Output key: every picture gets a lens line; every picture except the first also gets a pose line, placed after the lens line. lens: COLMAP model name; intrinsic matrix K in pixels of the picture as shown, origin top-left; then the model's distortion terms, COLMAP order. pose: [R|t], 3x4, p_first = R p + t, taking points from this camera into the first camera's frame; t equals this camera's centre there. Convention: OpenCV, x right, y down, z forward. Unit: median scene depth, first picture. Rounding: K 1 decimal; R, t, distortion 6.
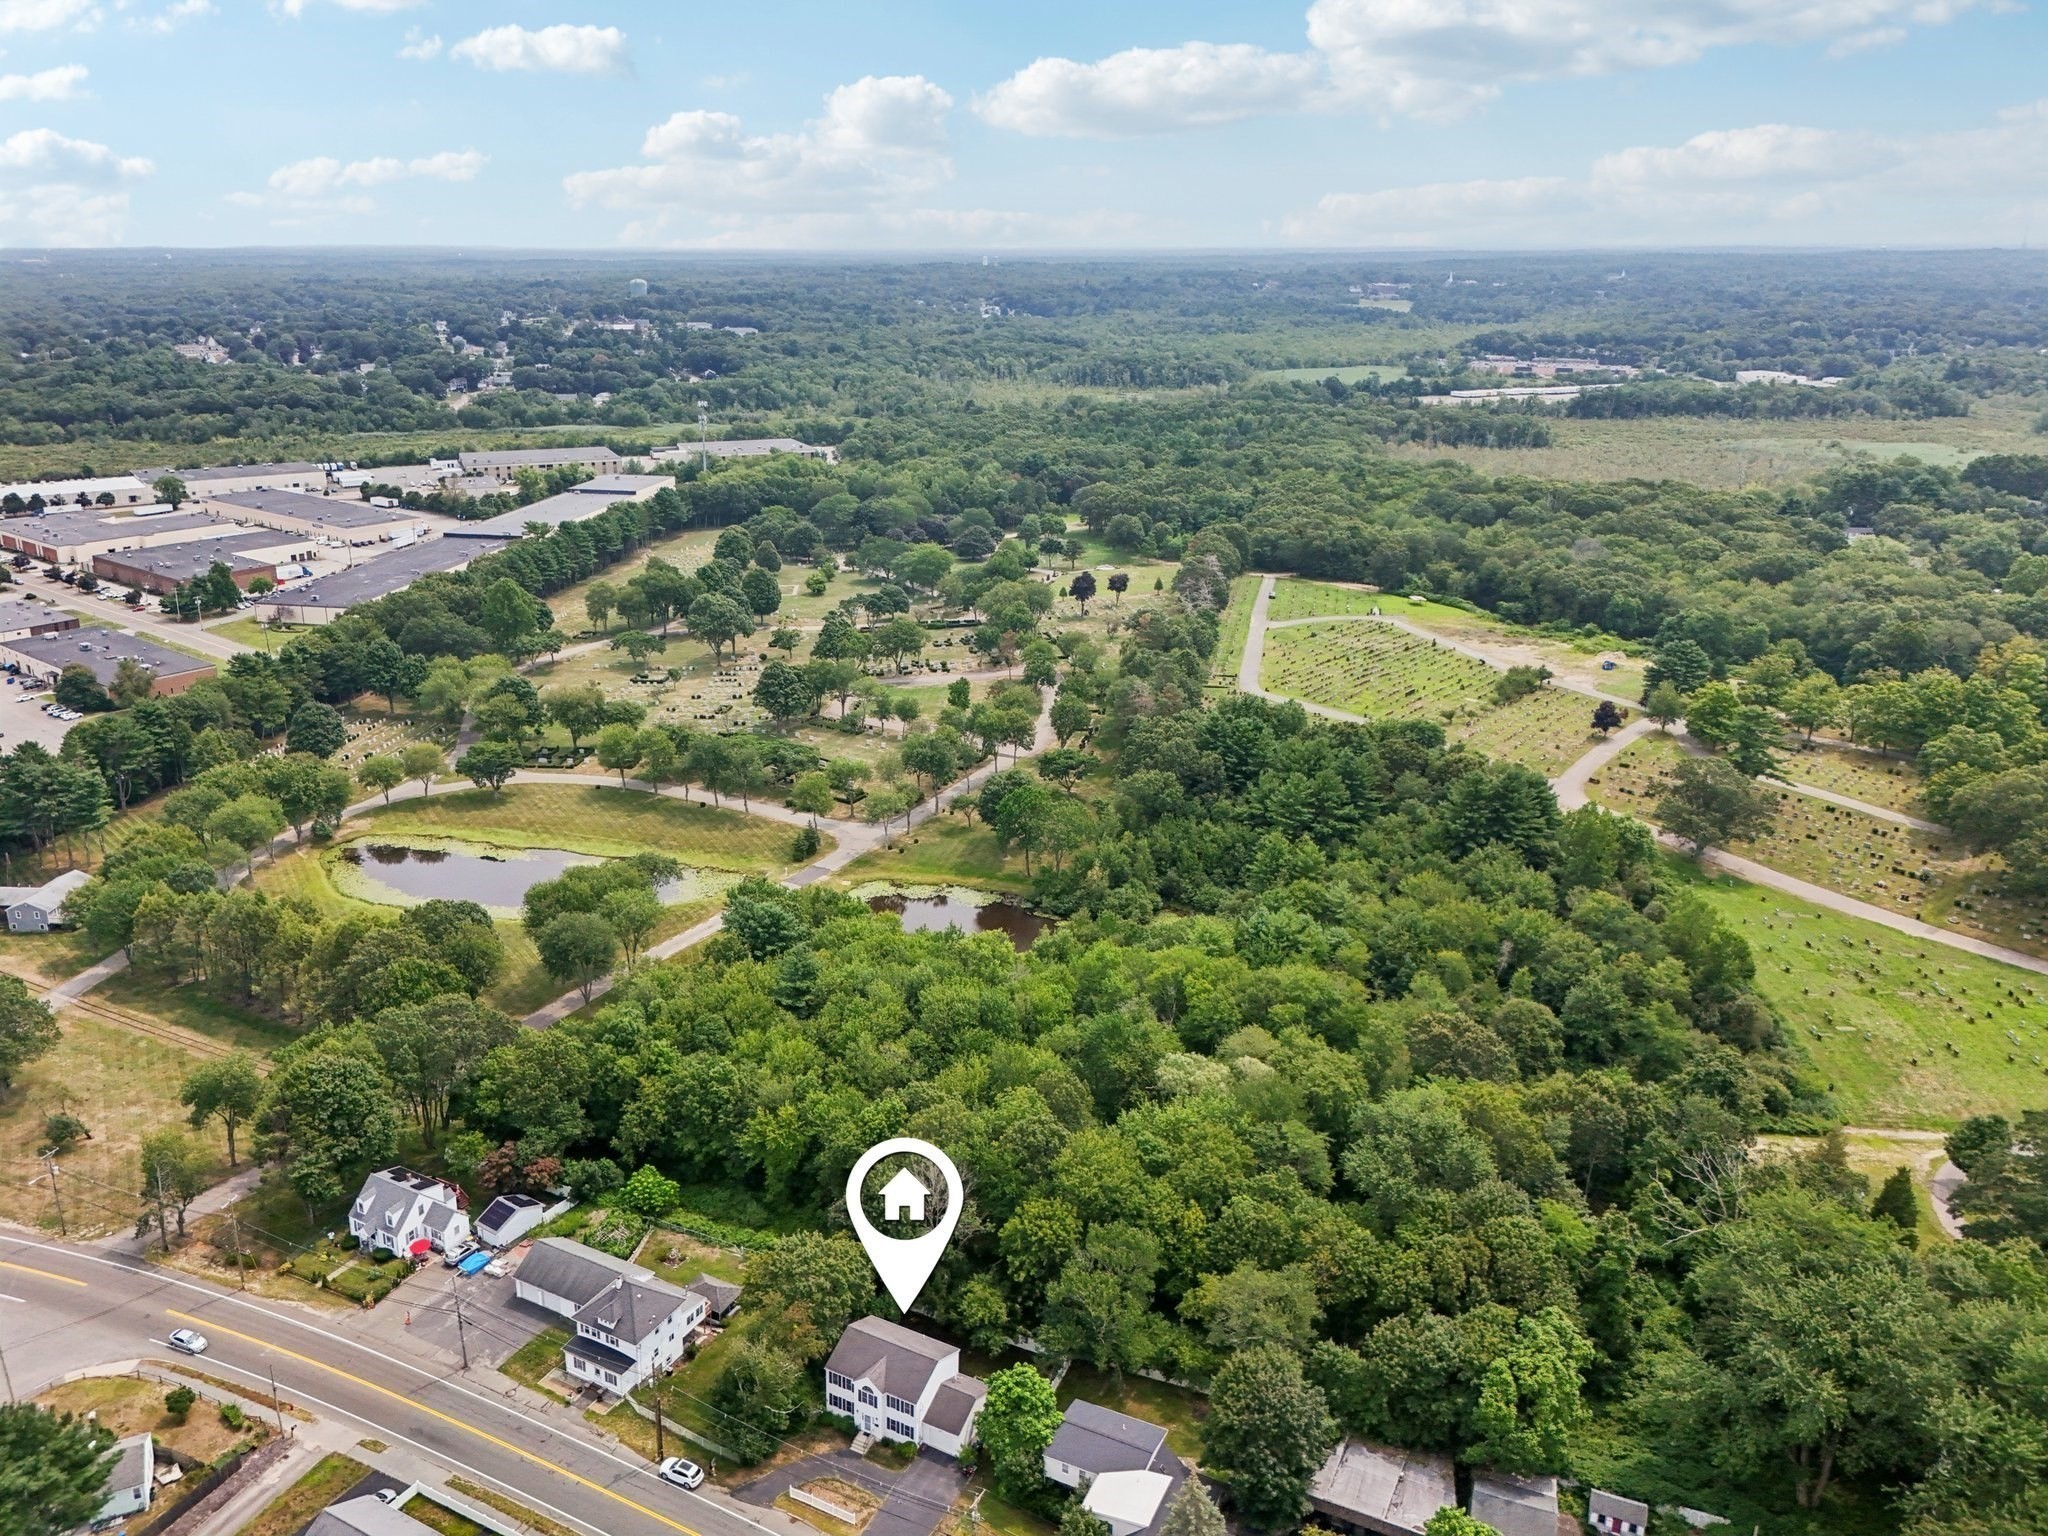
lens RADIAL K [[1539.6, 0, 987.1], [0, 1539.6, 760.1], [0, 0, 1]] dist [0.069301, -0.064859]
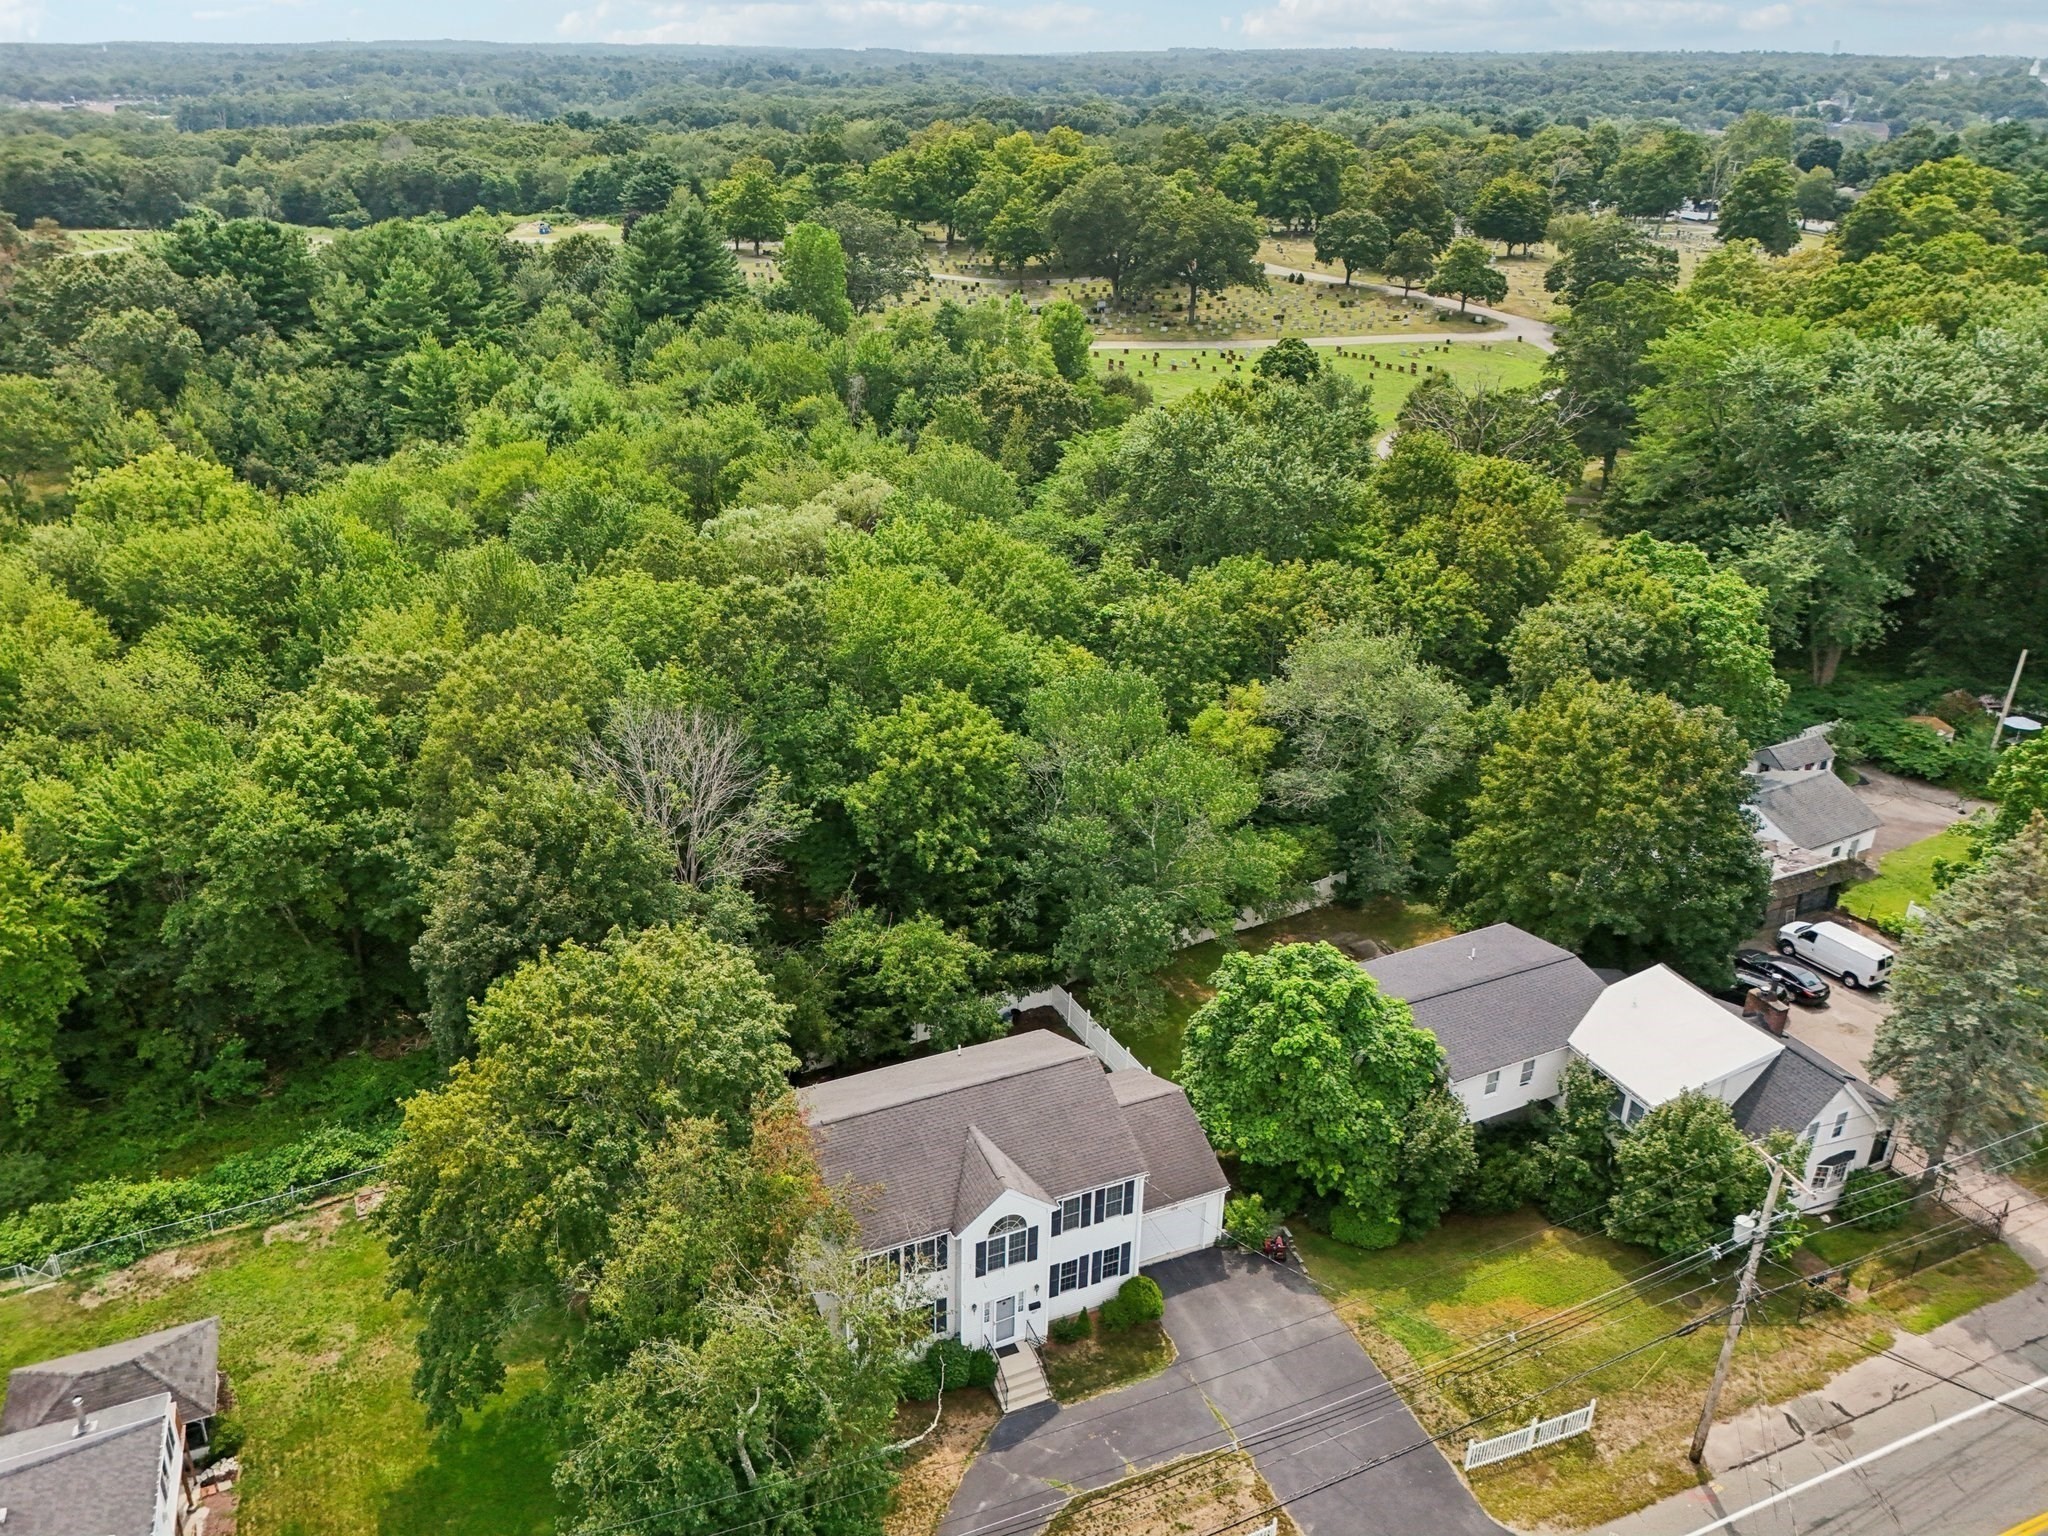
lens RADIAL K [[1539.6, 0, 987.1], [0, 1539.6, 760.1], [0, 0, 1]] dist [0.069301, -0.064859]
pose [[0.618367, -0.334091, 0.711340, -0.265182], [0.232230, 0.942399, 0.240734, 0.220345], [-0.750794, 0.016332, 0.660335, 0.745120]]
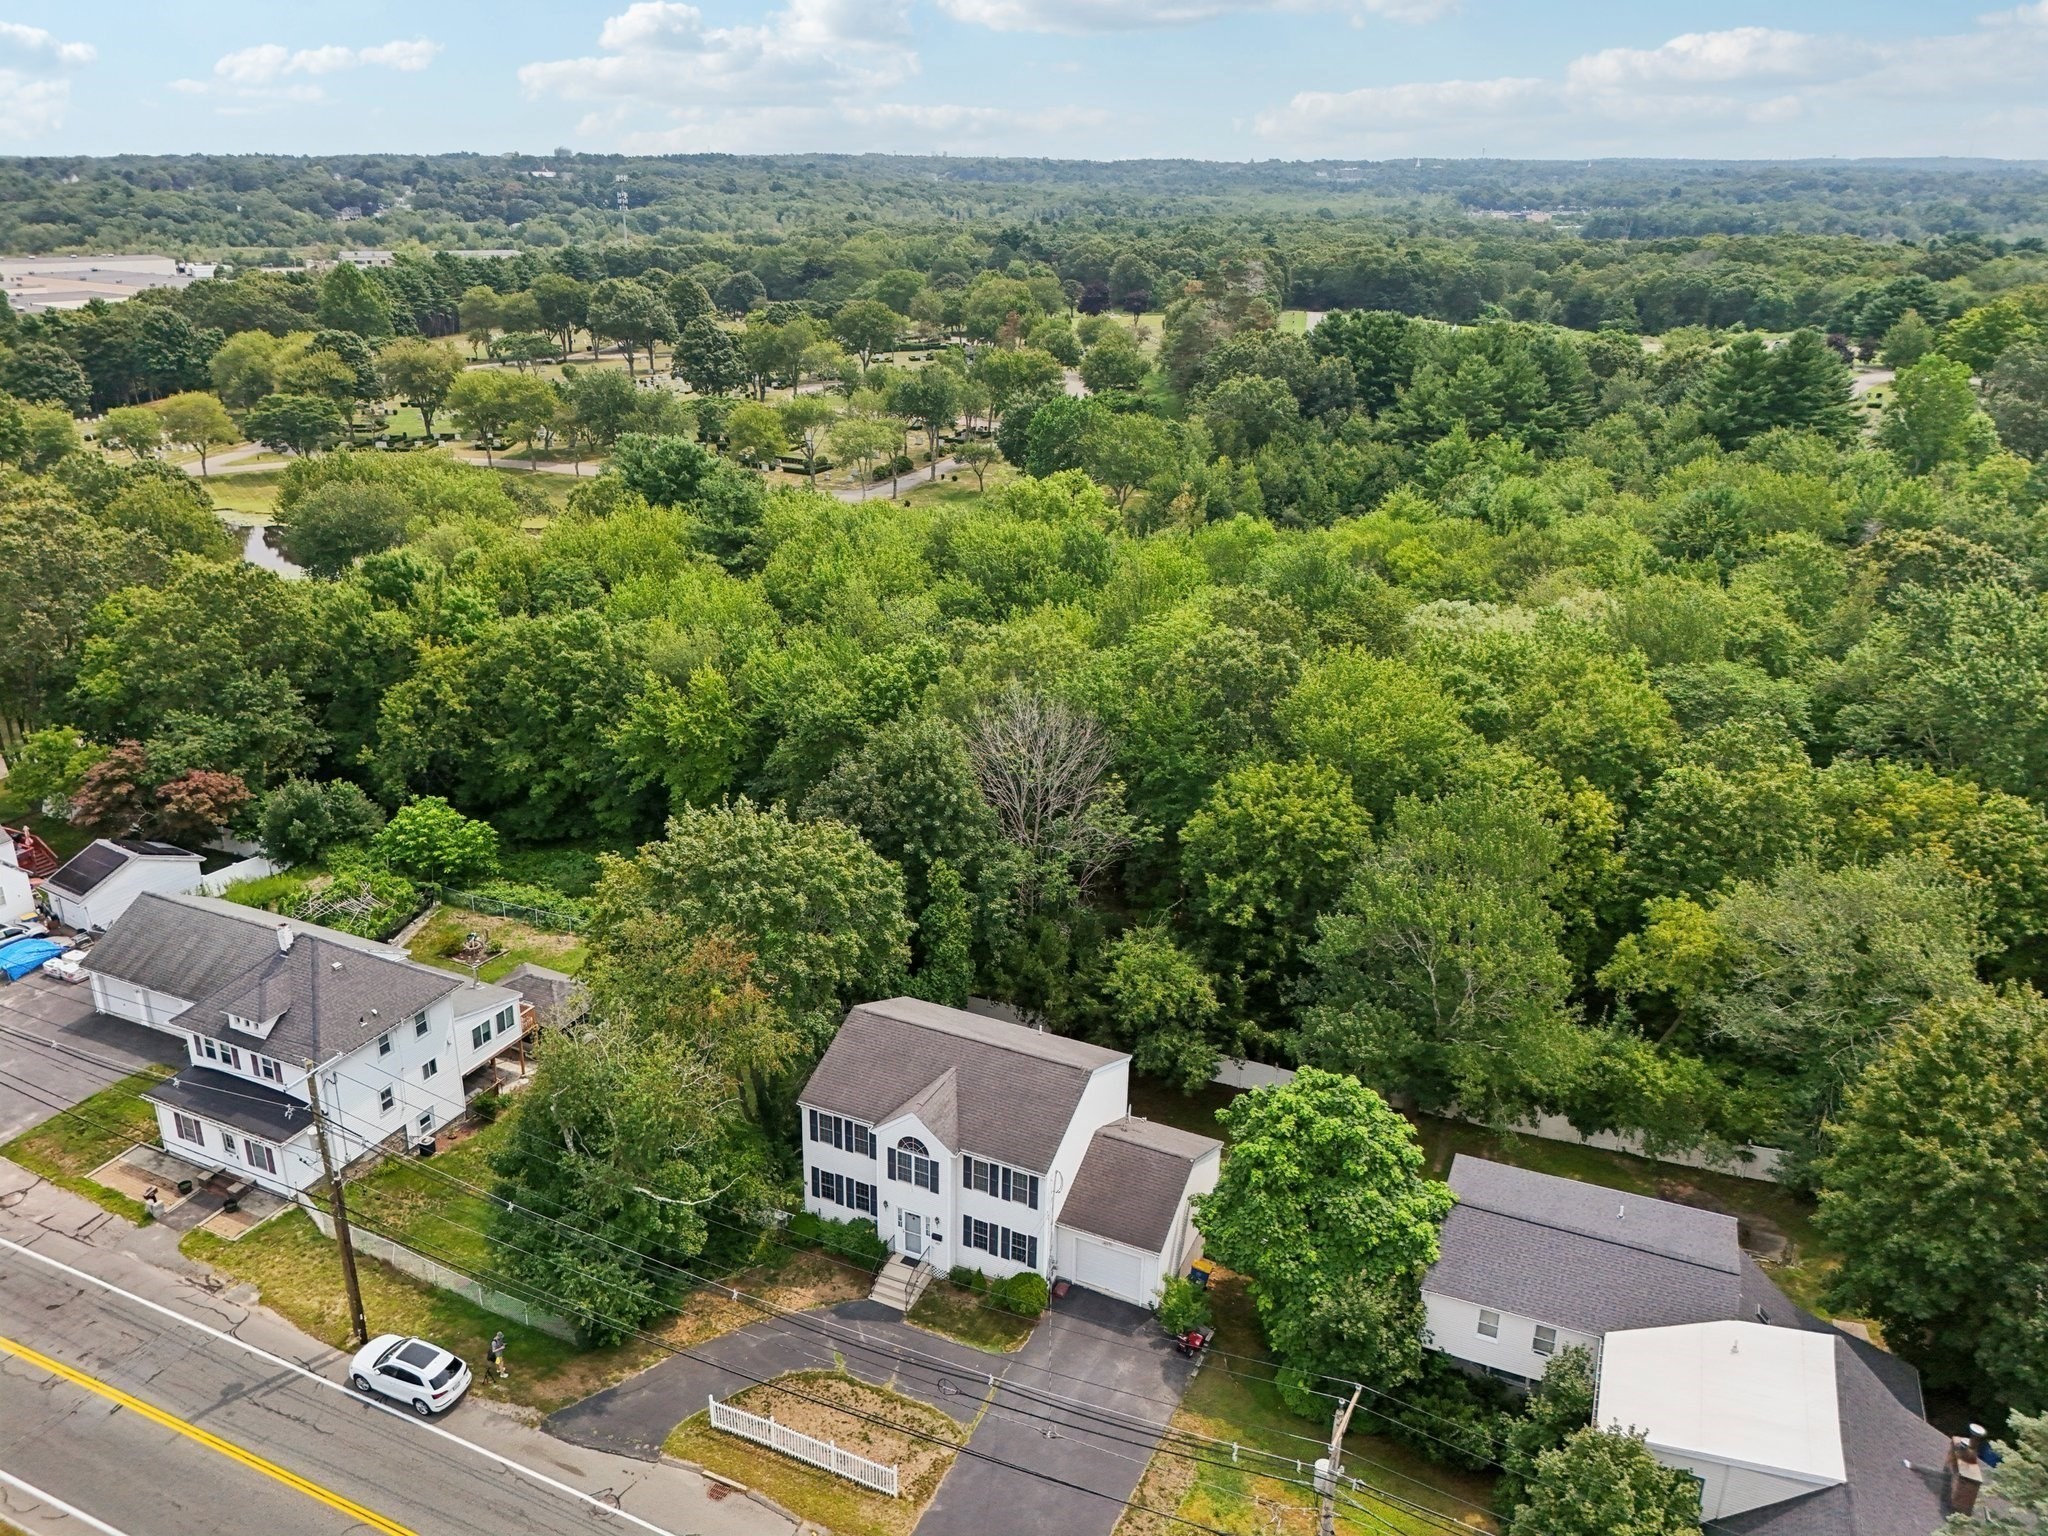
lens RADIAL K [[1603.8, 0, 1024.0], [0, 1603.8, 768.0], [0, 0, 1]] dist [0.059893, -0.062394]
pose [[0.998821, -0.018591, 0.044833, -0.062119], [0.015533, 0.997589, 0.067632, 0.271065], [-0.045982, -0.066856, 0.996703, 0.579317]]
